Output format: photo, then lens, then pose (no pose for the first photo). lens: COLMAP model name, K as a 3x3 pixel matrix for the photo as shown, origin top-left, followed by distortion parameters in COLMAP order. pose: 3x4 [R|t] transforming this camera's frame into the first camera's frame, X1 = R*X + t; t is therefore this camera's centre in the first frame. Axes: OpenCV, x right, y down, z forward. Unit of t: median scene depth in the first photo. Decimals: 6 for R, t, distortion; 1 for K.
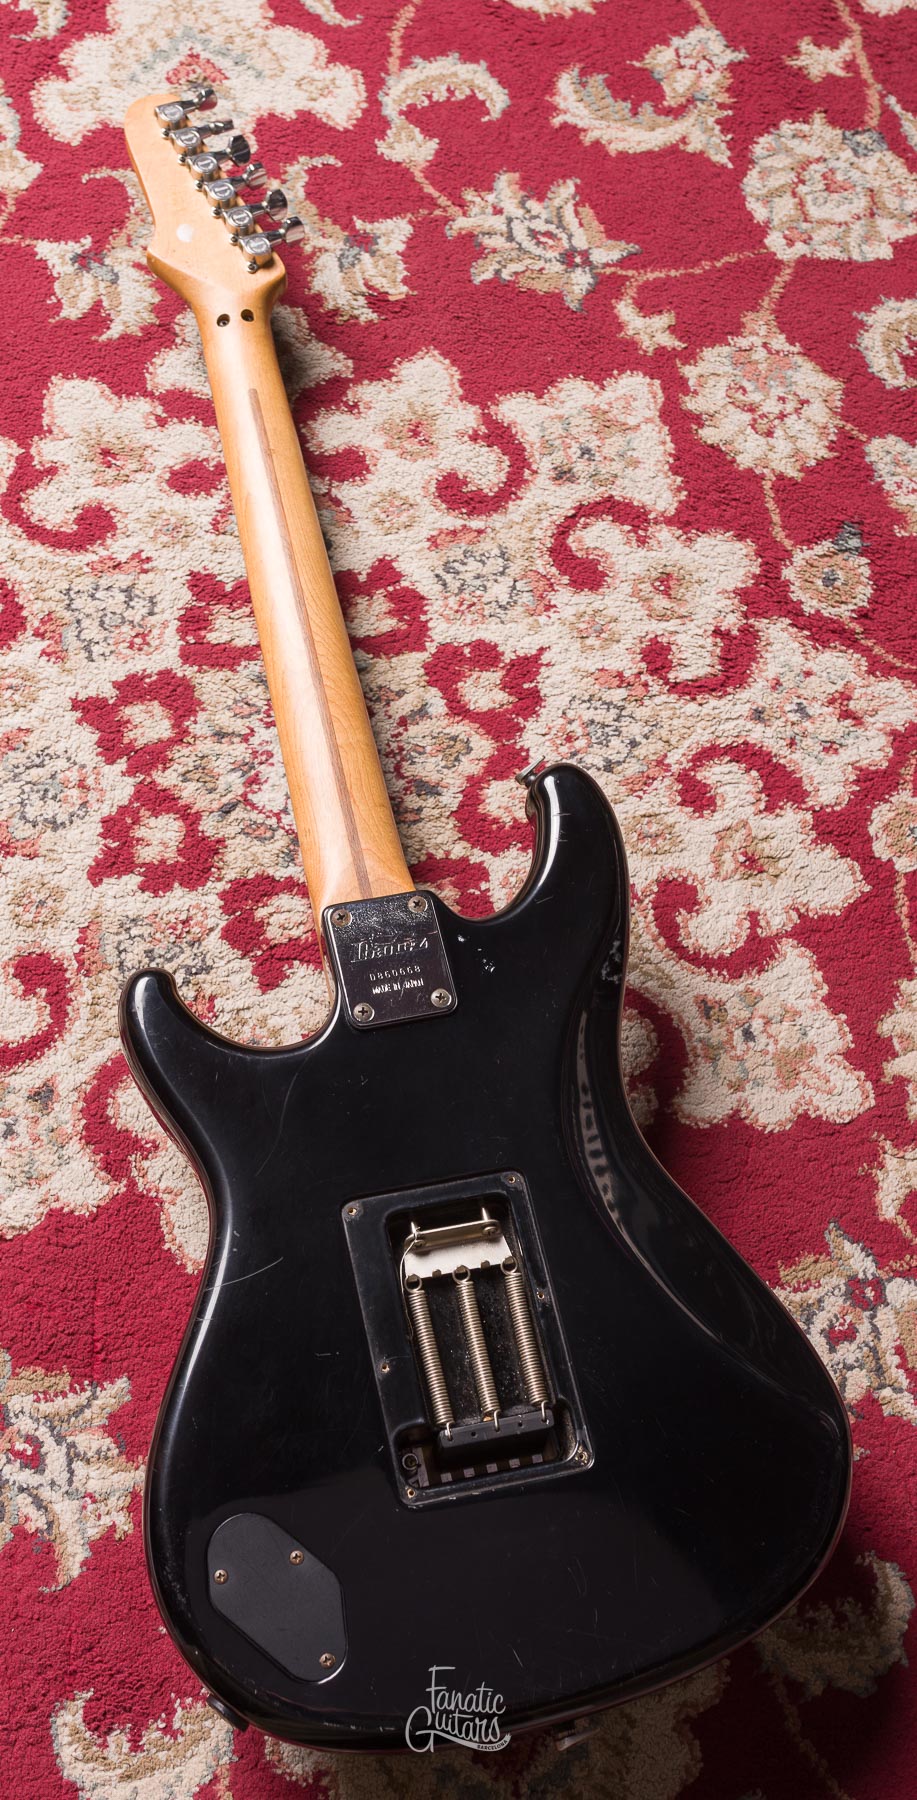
lens RADIAL K [[1948.5, 0, 379.9], [0, 1948.5, 899.0], [0, 0, 1]] dist [-0.006659, 0.004987]
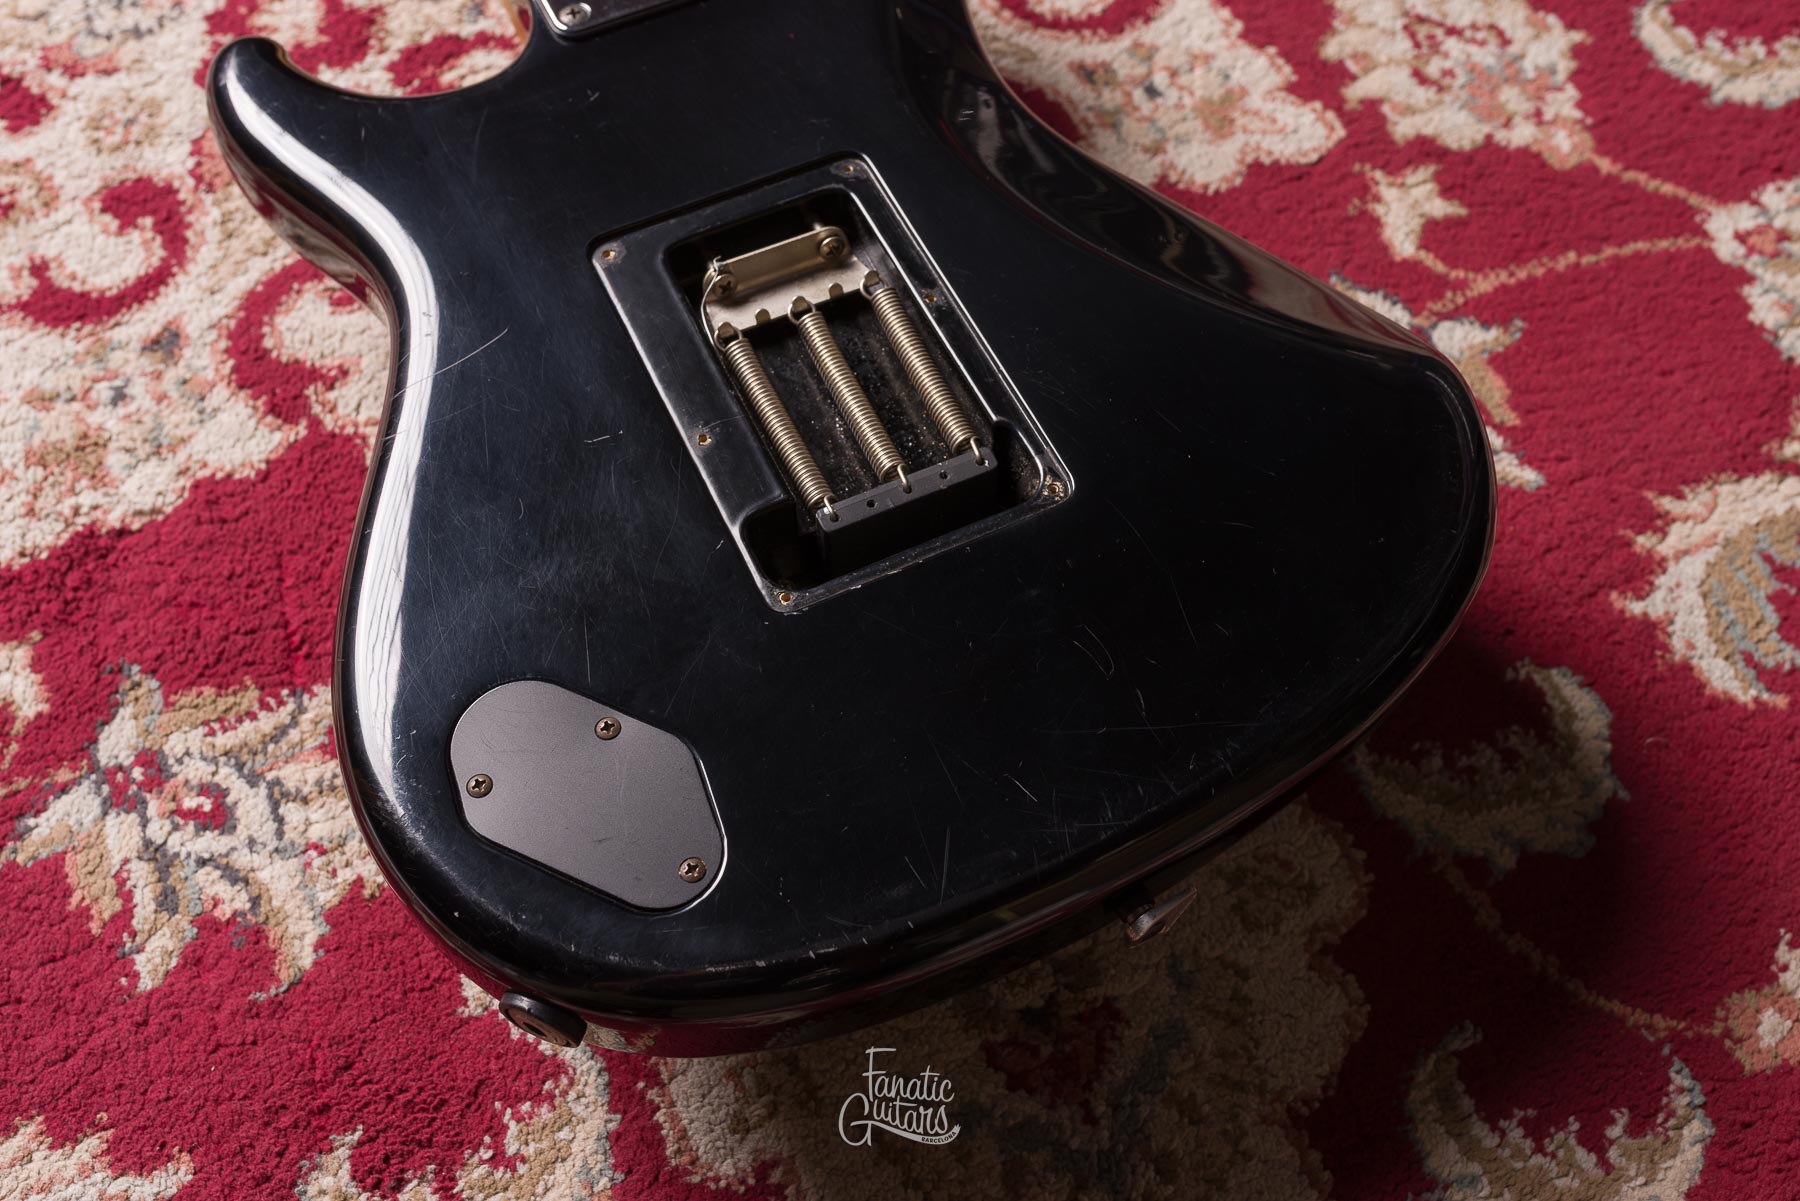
lens RADIAL K [[1760.3, 0, 901.0], [0, 1760.3, 601.3], [0, 0, 1]] dist [0.001873, -0.002633]
pose [[0.970734, -0.229391, 0.071098, 0.009110], [0.234898, 0.968528, -0.082315, 0.273997], [-0.049978, 0.096607, 0.994067, 0.362665]]
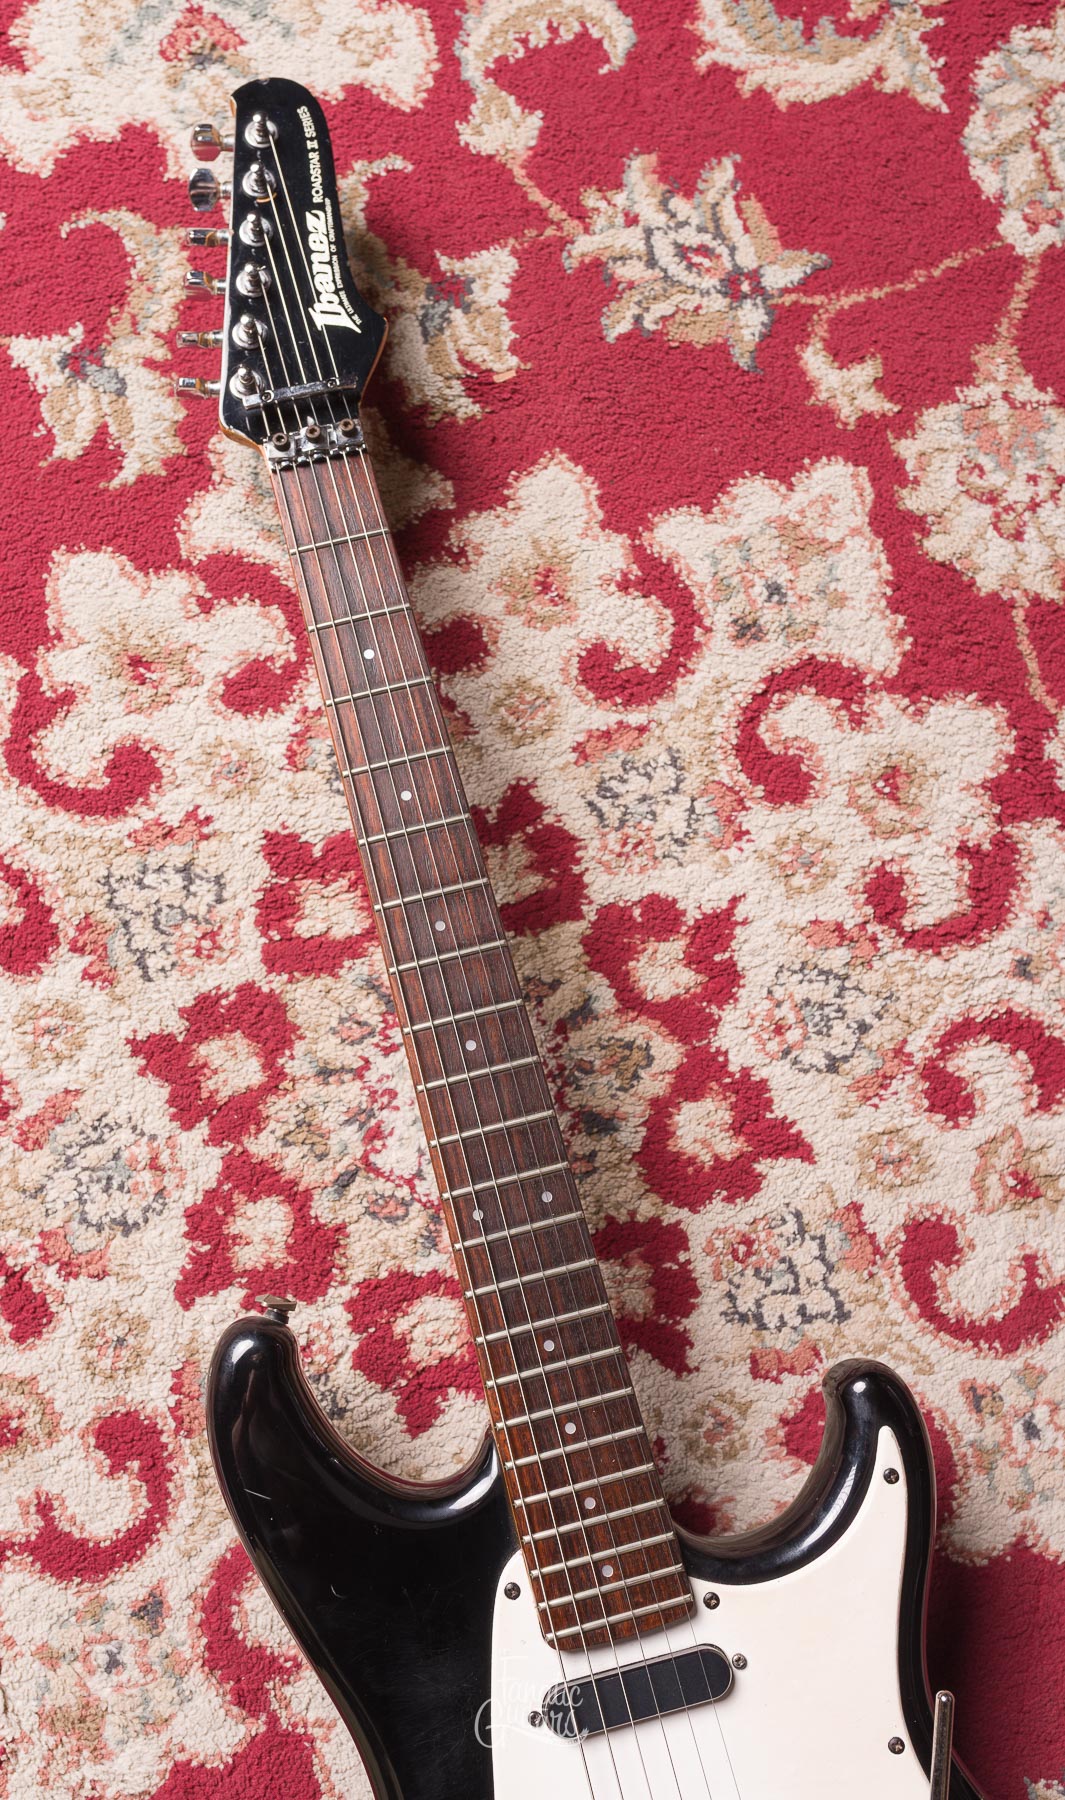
lens RADIAL K [[1771.5, 0, 449.5], [0, 1771.5, 876.8], [0, 0, 1]] dist [-0.001816, 0.001657]
pose [[0.996792, -0.074364, -0.029585, -0.007092], [0.079283, 0.967984, 0.238164, -0.323746], [0.010927, -0.239745, 0.970774, 0.343645]]
